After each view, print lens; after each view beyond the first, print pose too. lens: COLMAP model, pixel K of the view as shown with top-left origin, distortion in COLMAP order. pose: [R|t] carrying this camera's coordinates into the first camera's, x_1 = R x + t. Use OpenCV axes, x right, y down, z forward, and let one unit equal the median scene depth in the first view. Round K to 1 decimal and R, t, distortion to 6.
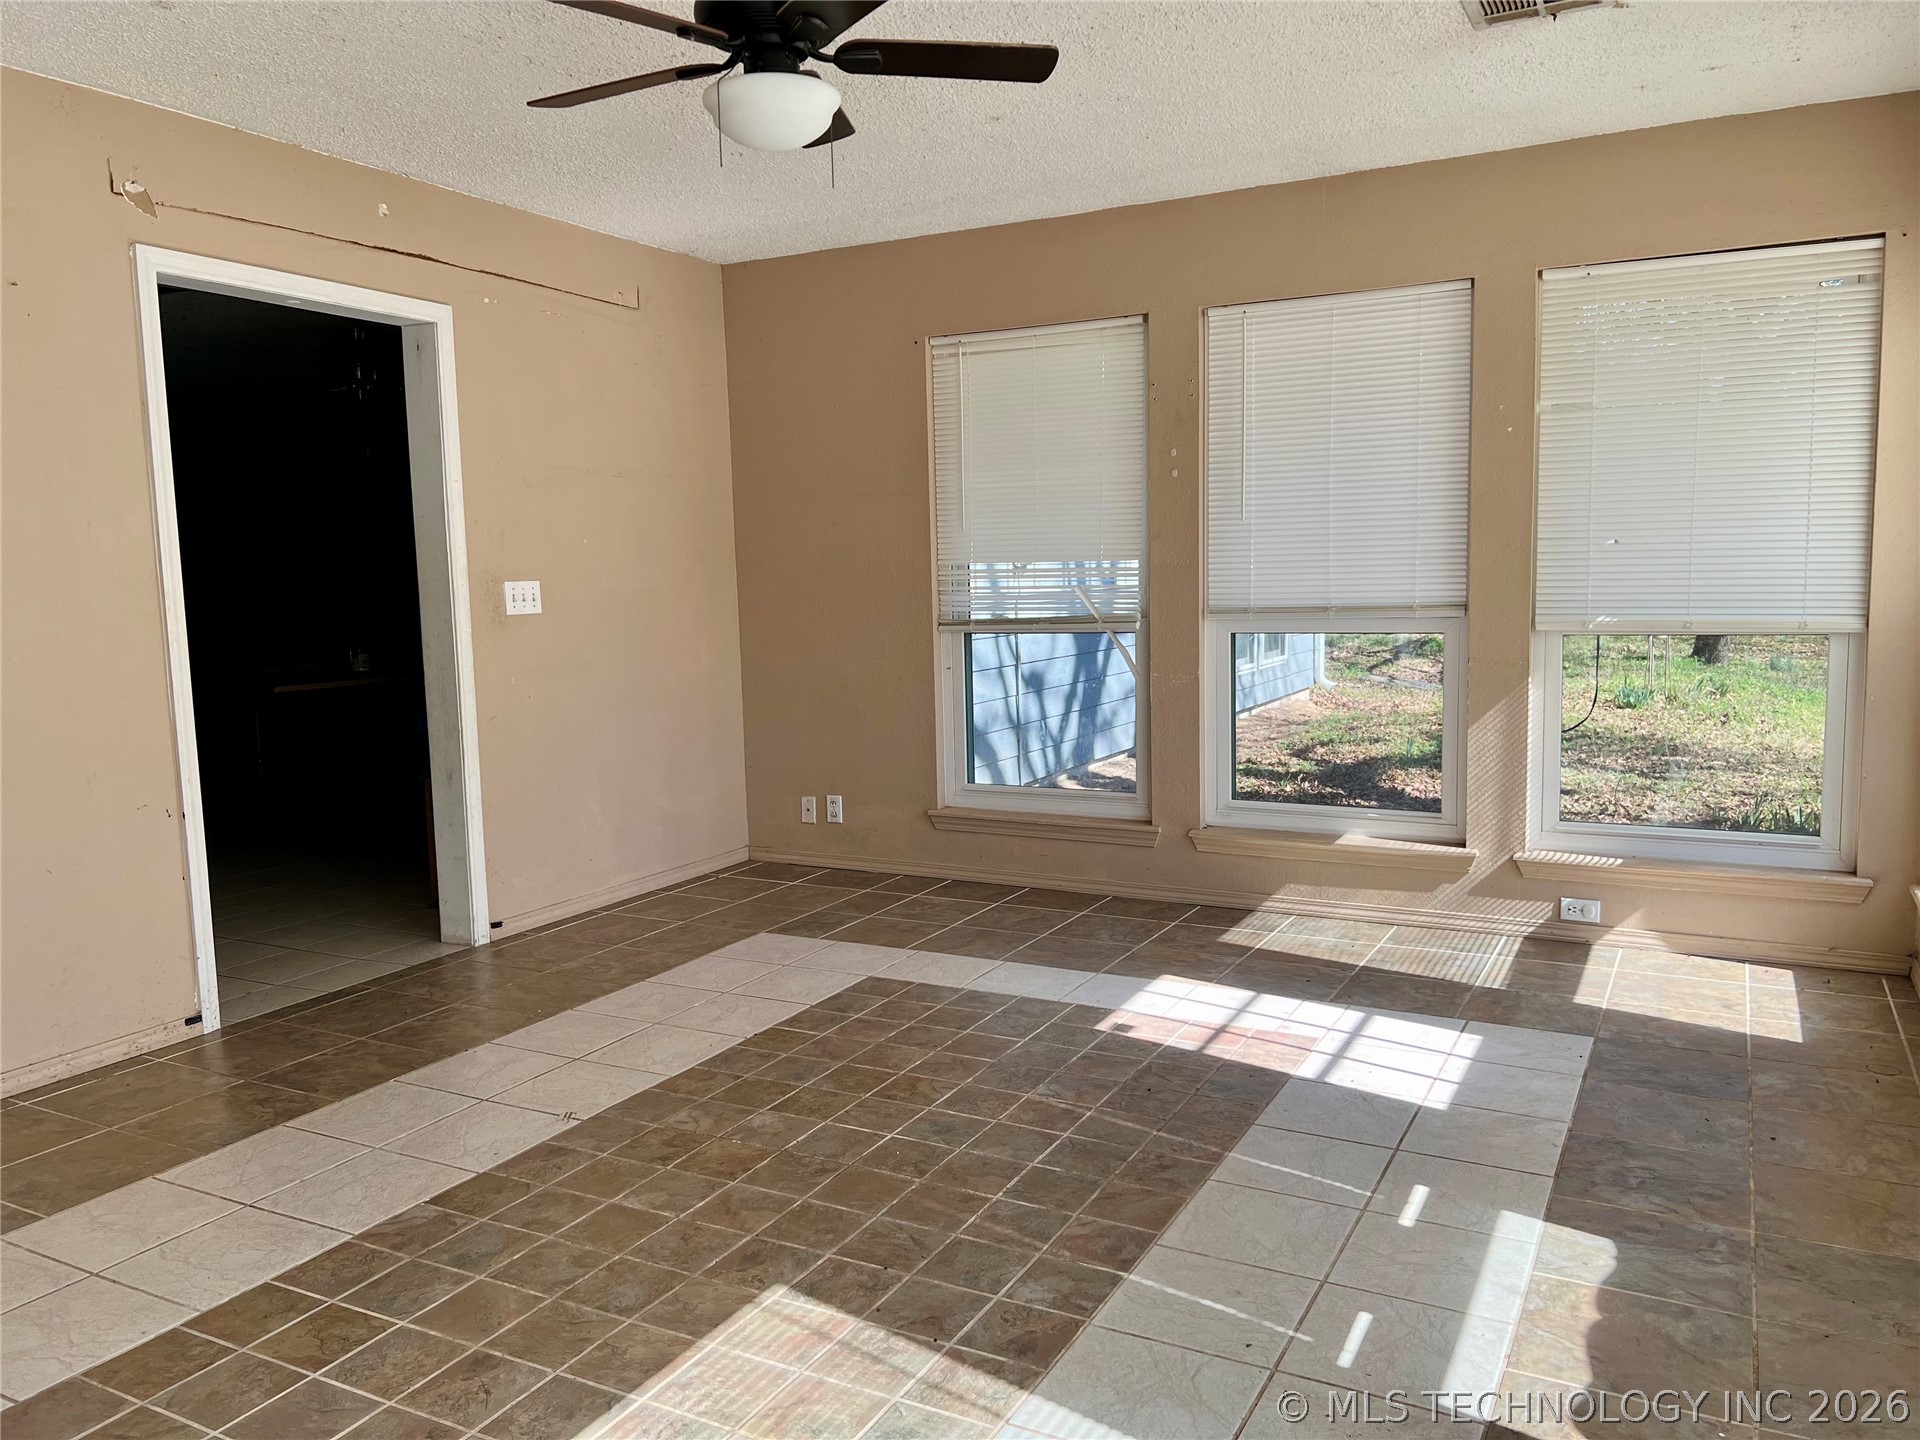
lens RADIAL K [[1449.1, 0, 954.9], [0, 1449.1, 726.6], [0, 0, 1]] dist [0.050857, -0.051966]
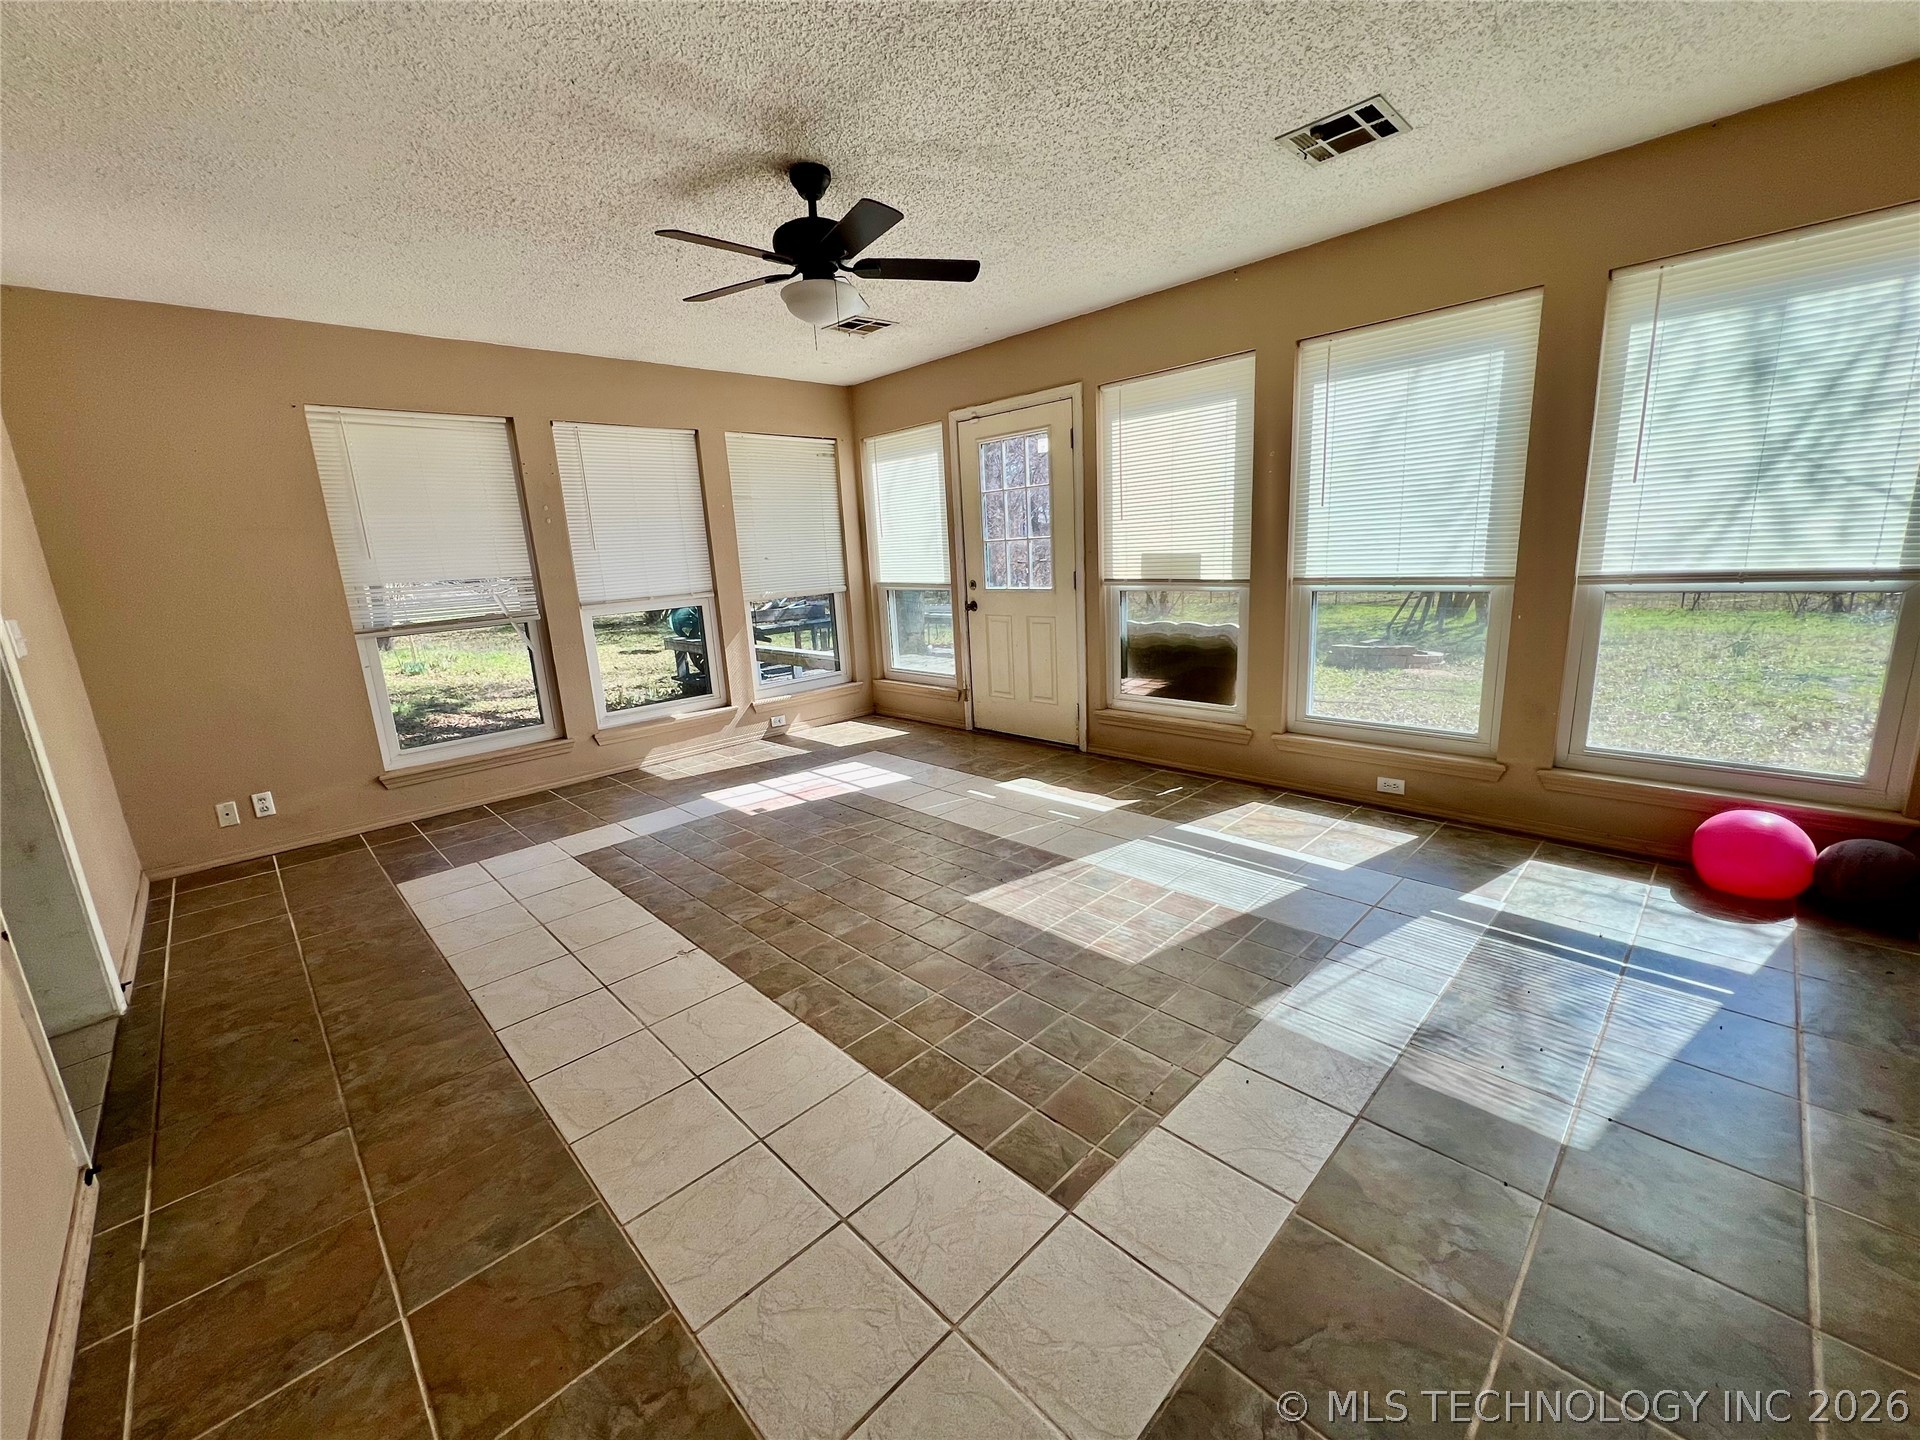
lens RADIAL K [[772.6, 0, 955.7], [0, 772.6, 711.6], [0, 0, 1]] dist [0.001539, -0.000889]
pose [[0.299897, -0.193554, 0.934130, -0.689258], [0.158136, 0.975740, 0.151407, -0.031320], [-0.940773, 0.102313, 0.323230, 0.387140]]
